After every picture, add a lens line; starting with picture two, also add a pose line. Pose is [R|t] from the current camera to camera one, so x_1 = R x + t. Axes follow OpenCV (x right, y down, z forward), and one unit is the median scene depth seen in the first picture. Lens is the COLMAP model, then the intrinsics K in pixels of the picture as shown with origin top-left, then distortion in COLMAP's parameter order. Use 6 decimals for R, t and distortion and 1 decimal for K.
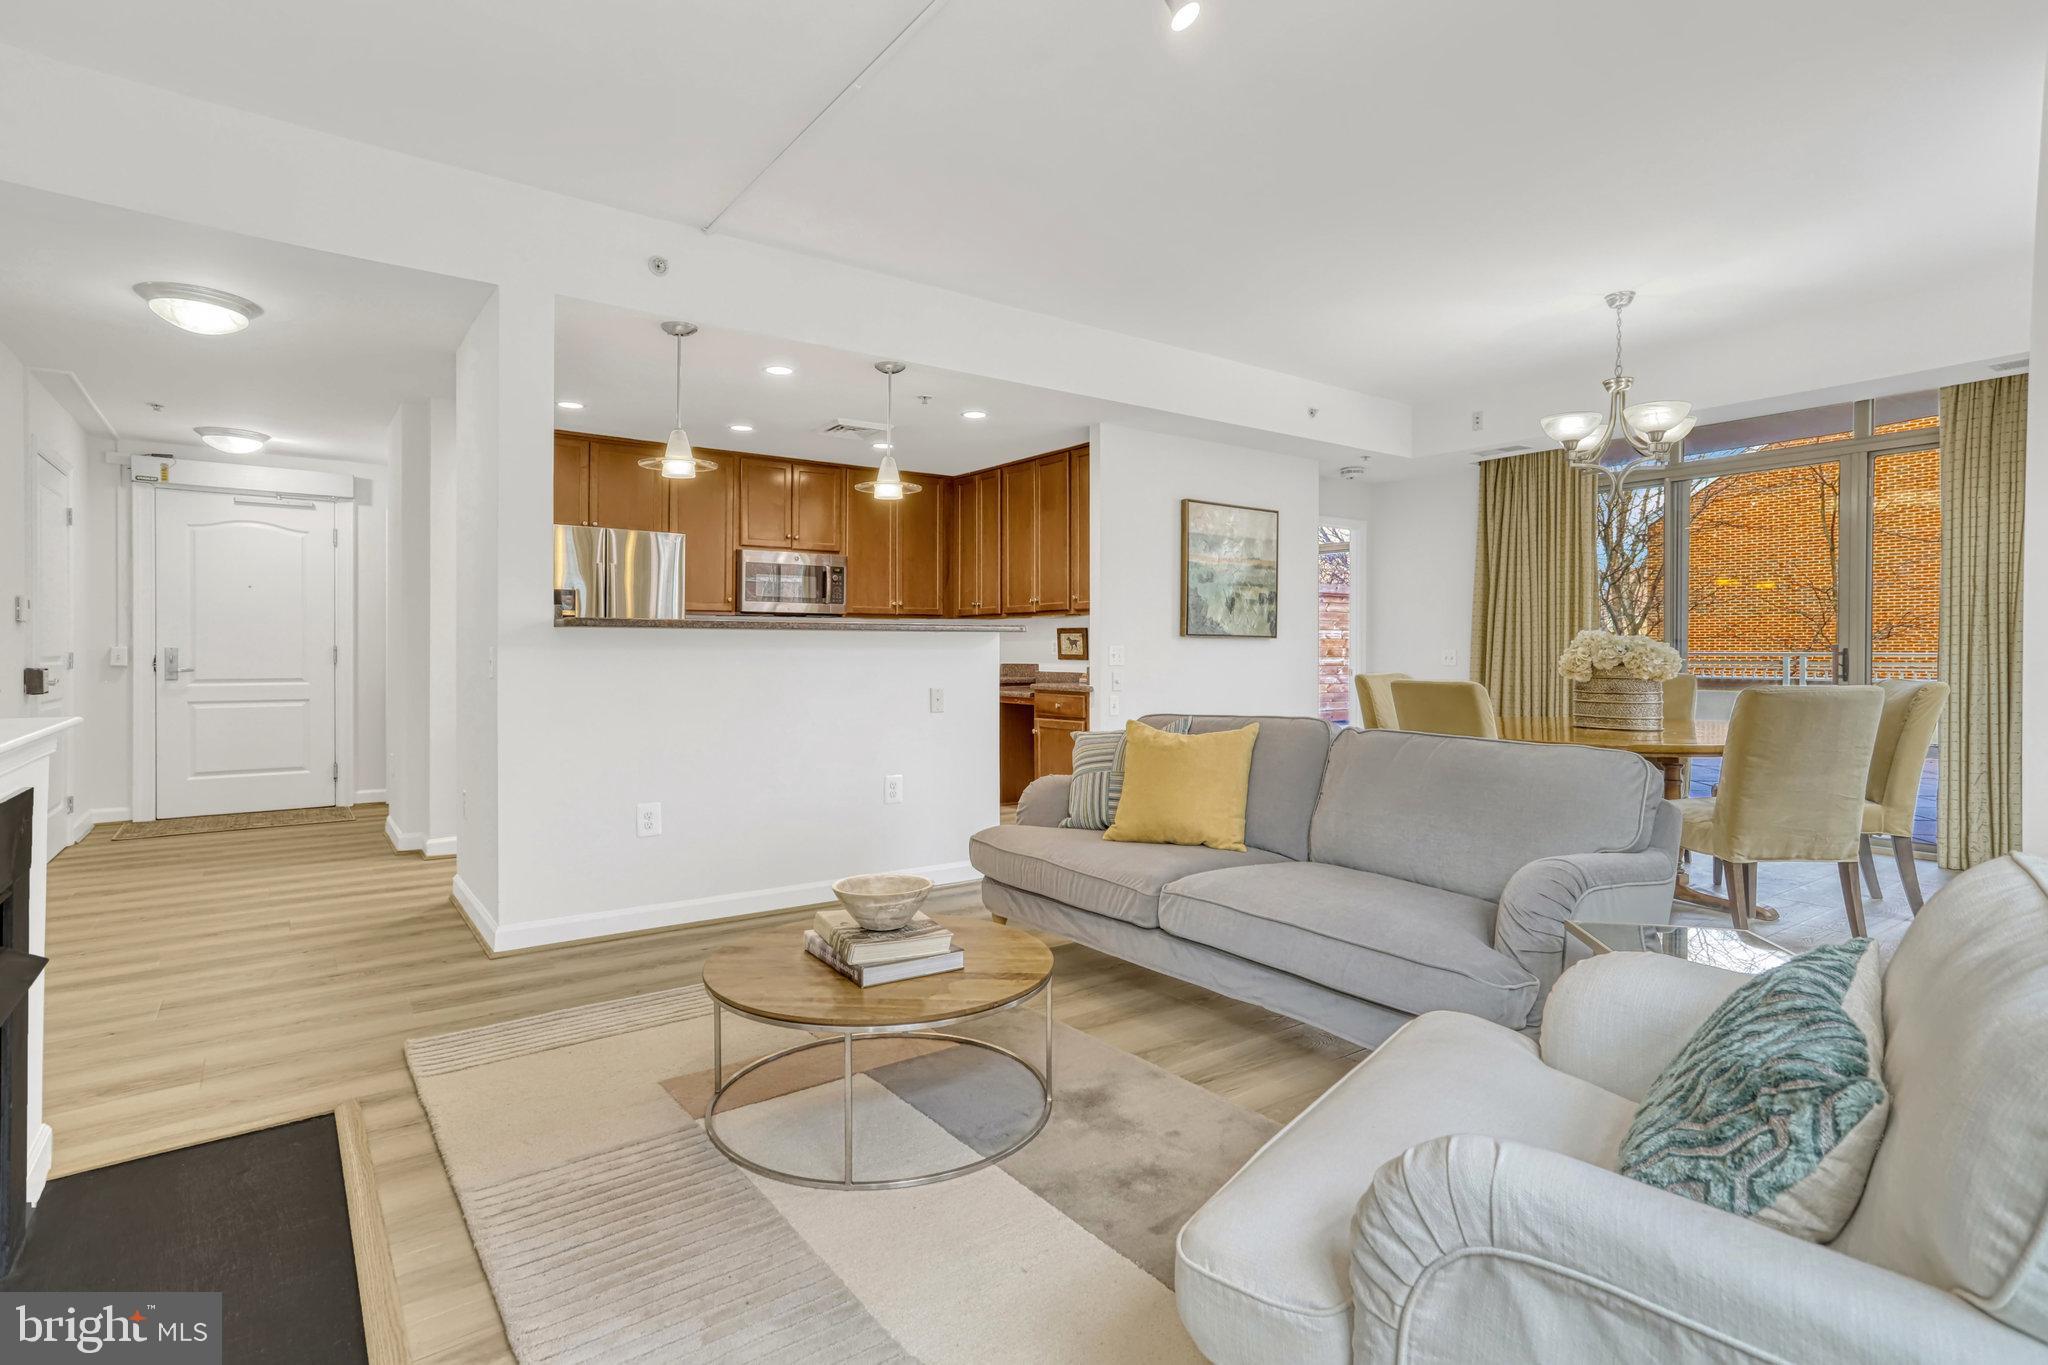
lens RADIAL K [[1020.8, 0, 1029.4], [0, 1020.8, 653.8], [0, 0, 1]] dist [0.002752, 0.037379]
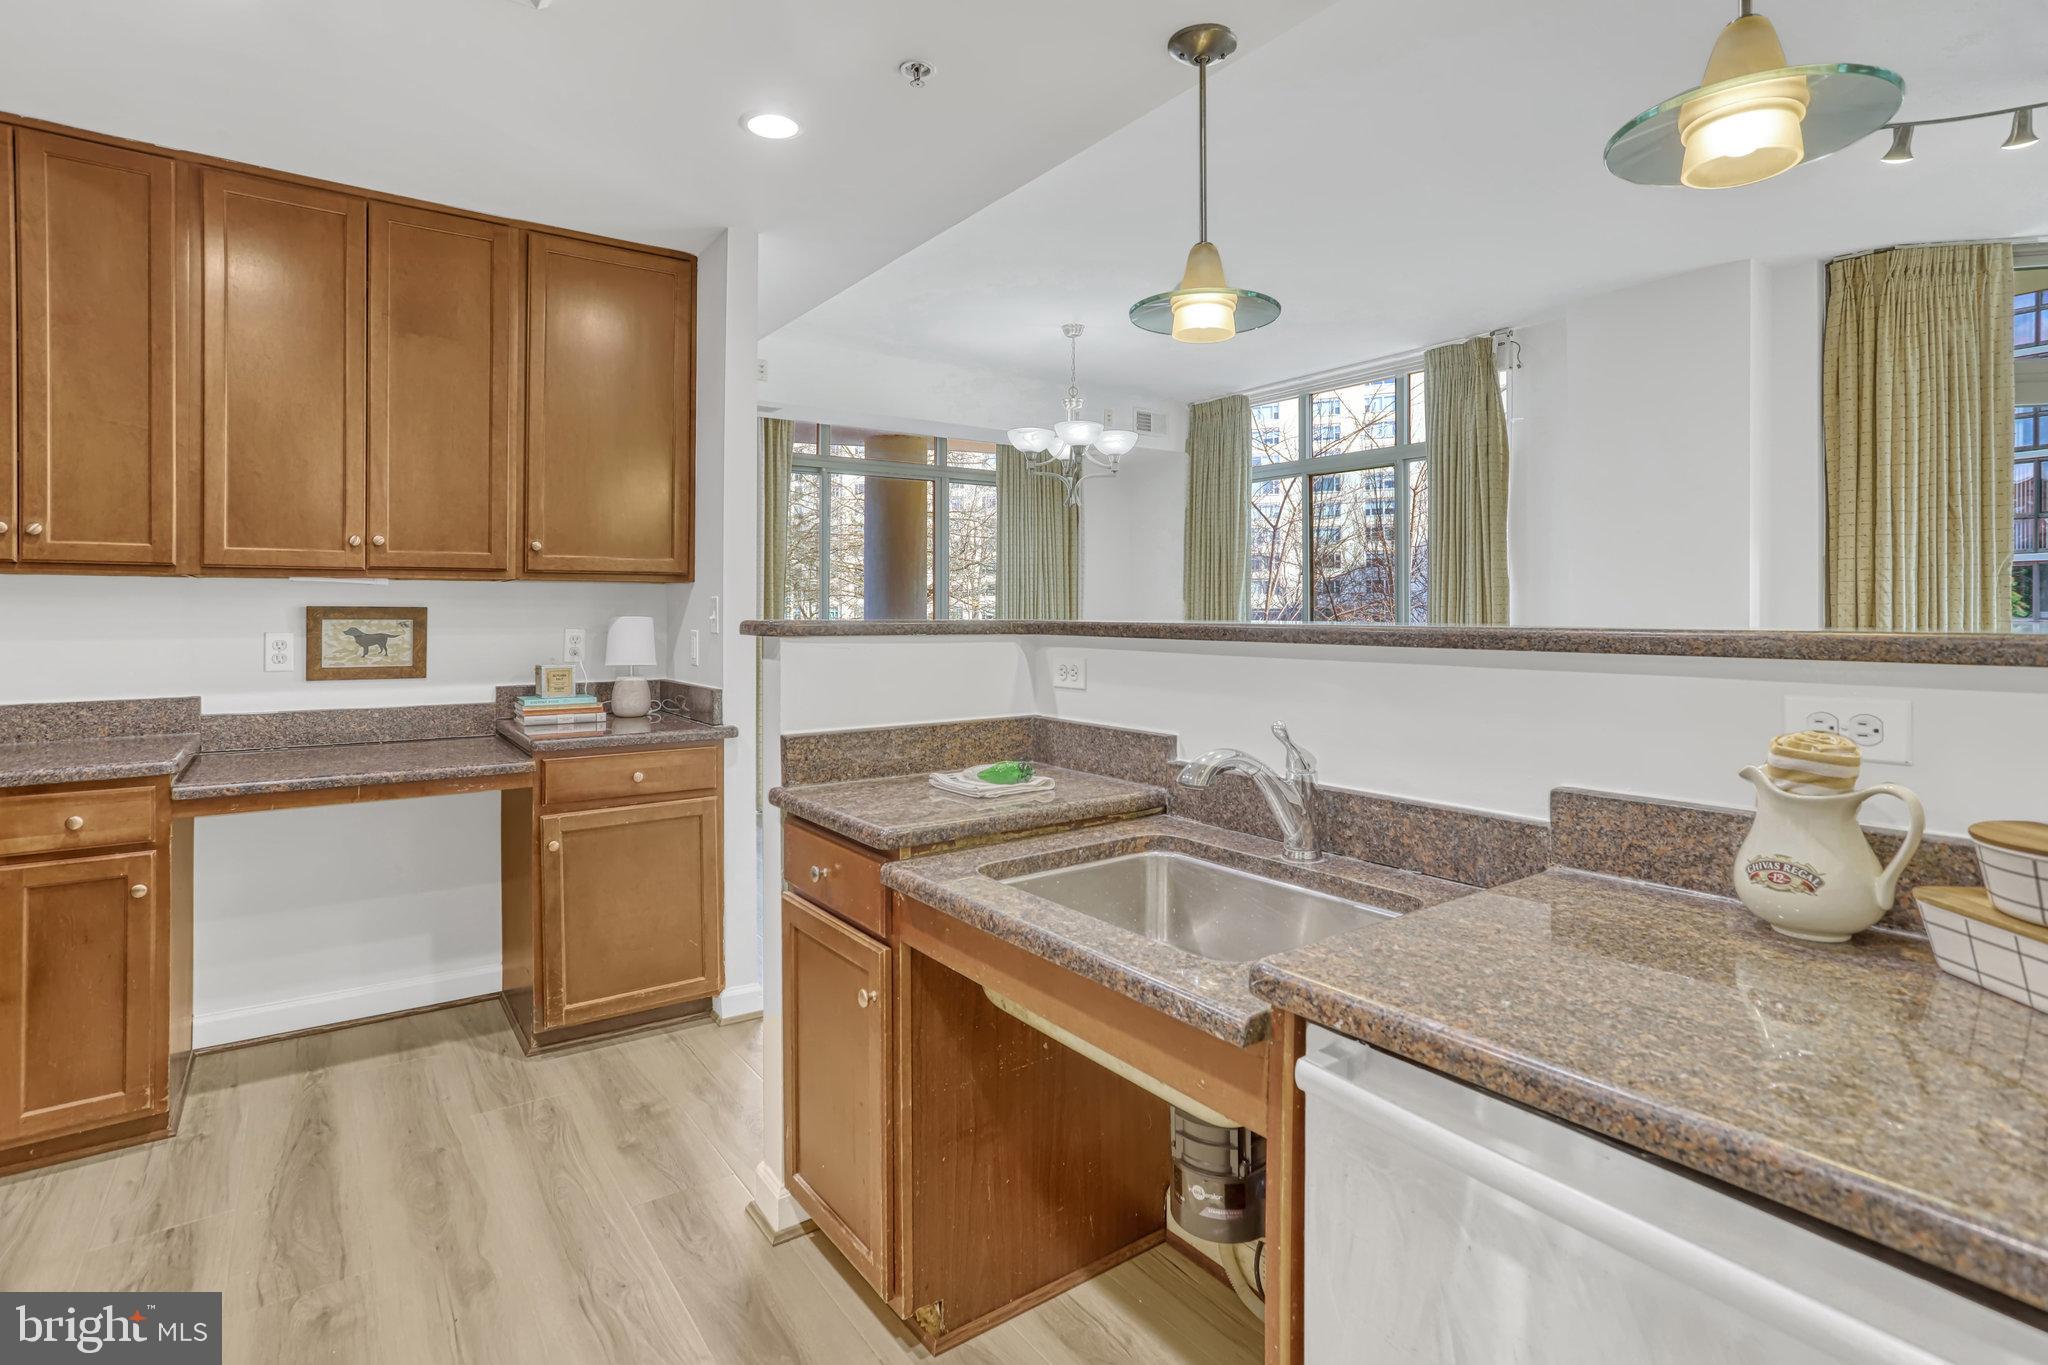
lens RADIAL K [[1015.0, 0, 1022.1], [0, 1015.0, 621.3], [0, 0, 1]] dist [-0.052400, 0.037486]
pose [[0.008882, -0.008334, 0.999926, -0.439994], [0.007758, 0.999936, 0.008265, -0.023200], [-0.999930, 0.007684, 0.008946, 0.812497]]
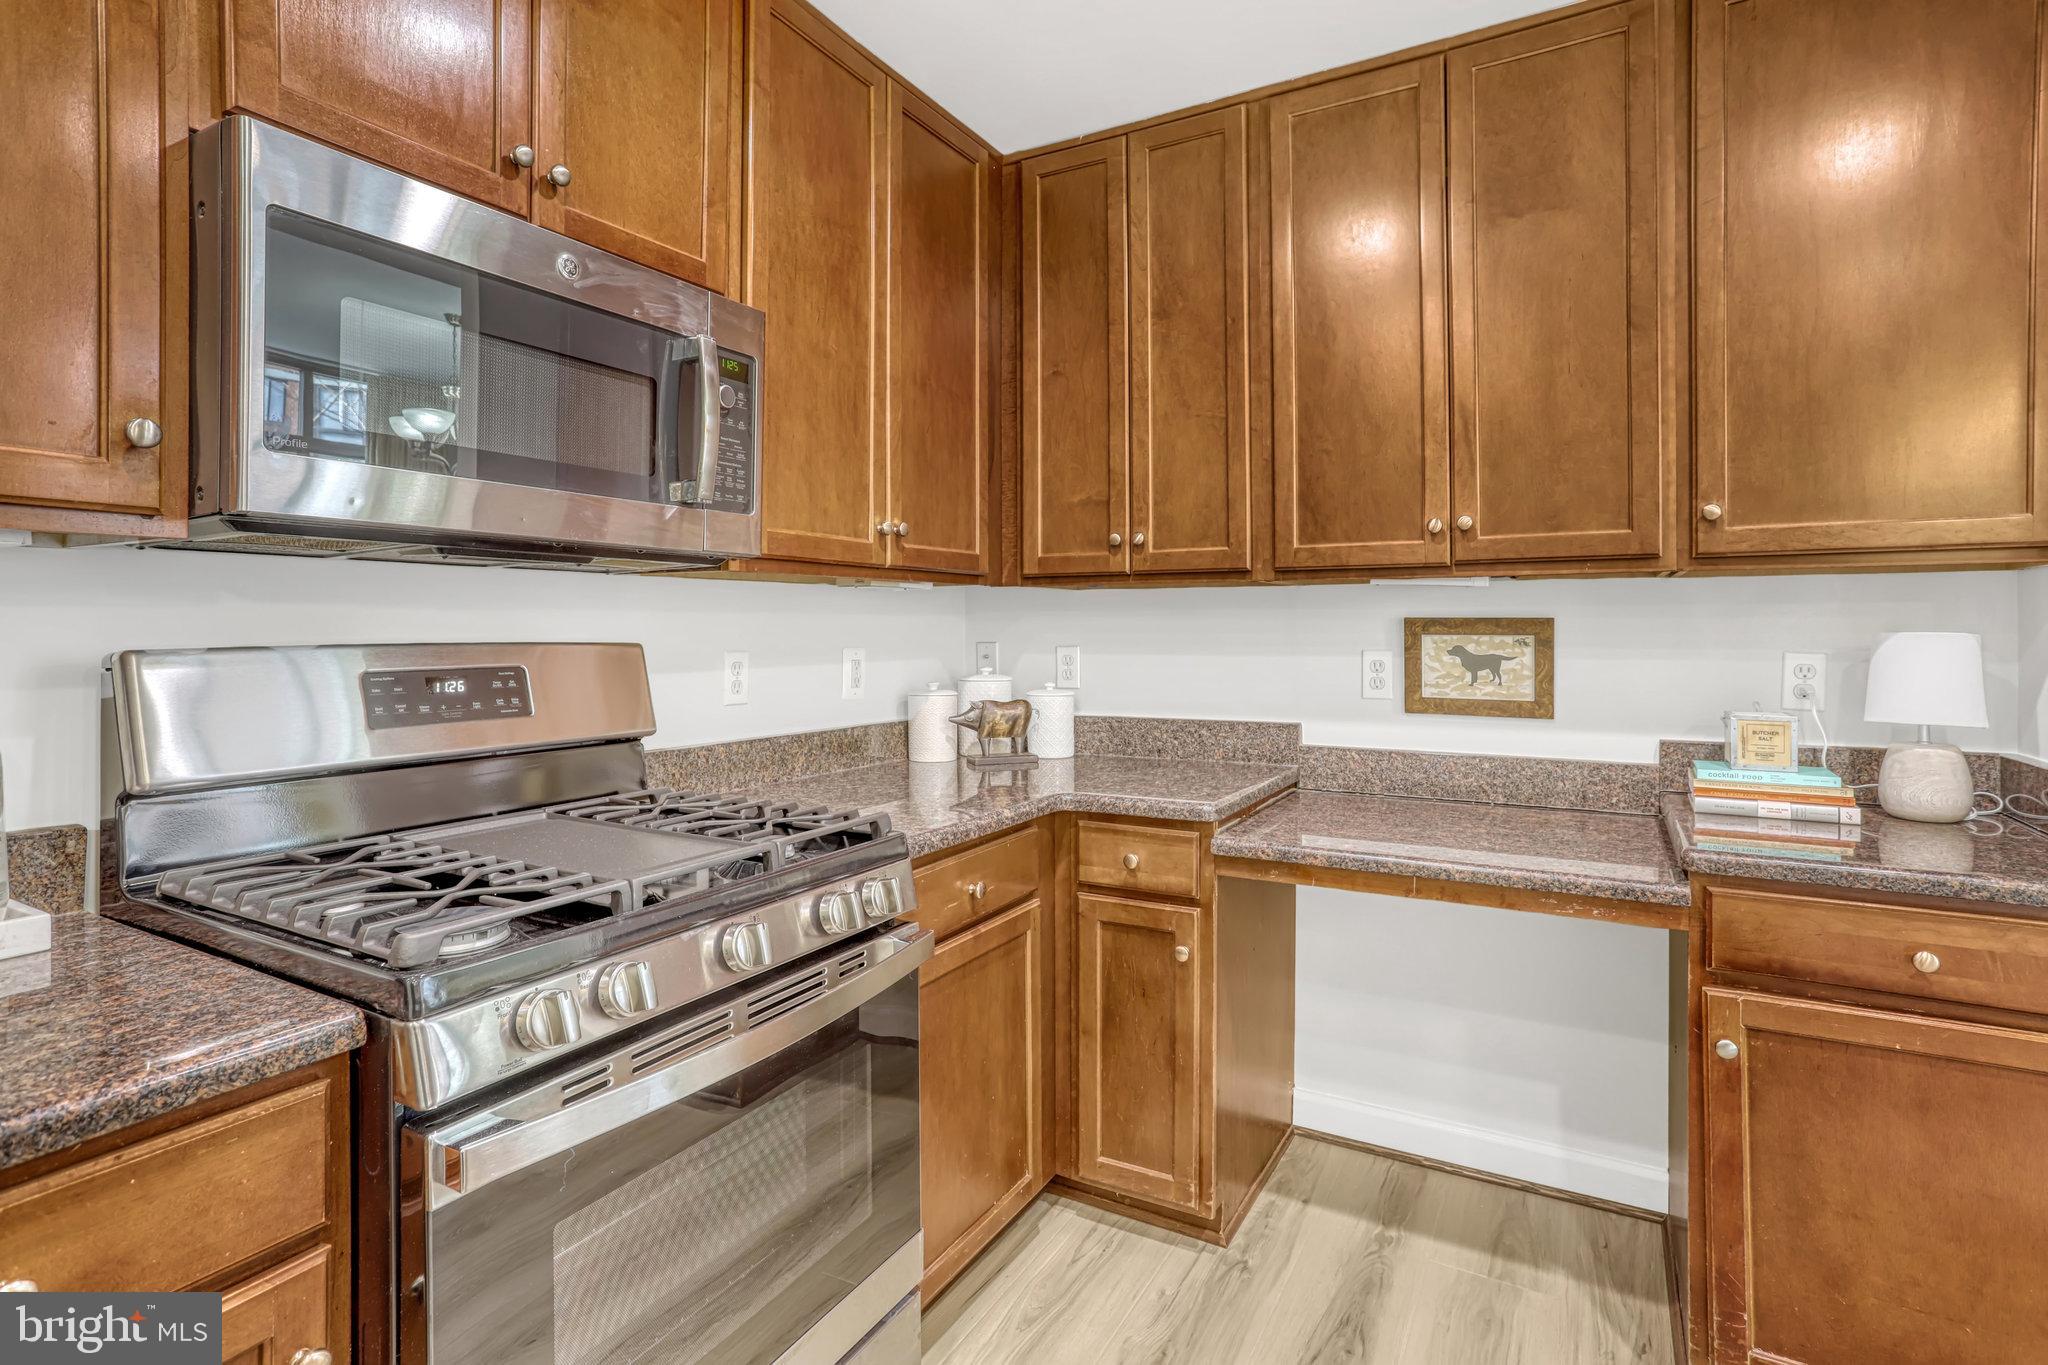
lens RADIAL K [[1015.0, 0, 1022.1], [0, 1015.0, 621.3], [0, 0, 1]] dist [-0.052400, 0.037486]
pose [[0.912180, 0.002269, 0.409784, -0.252462], [0.003698, 0.999898, -0.013769, -0.023092], [-0.409774, 0.014075, 0.912078, 0.872710]]
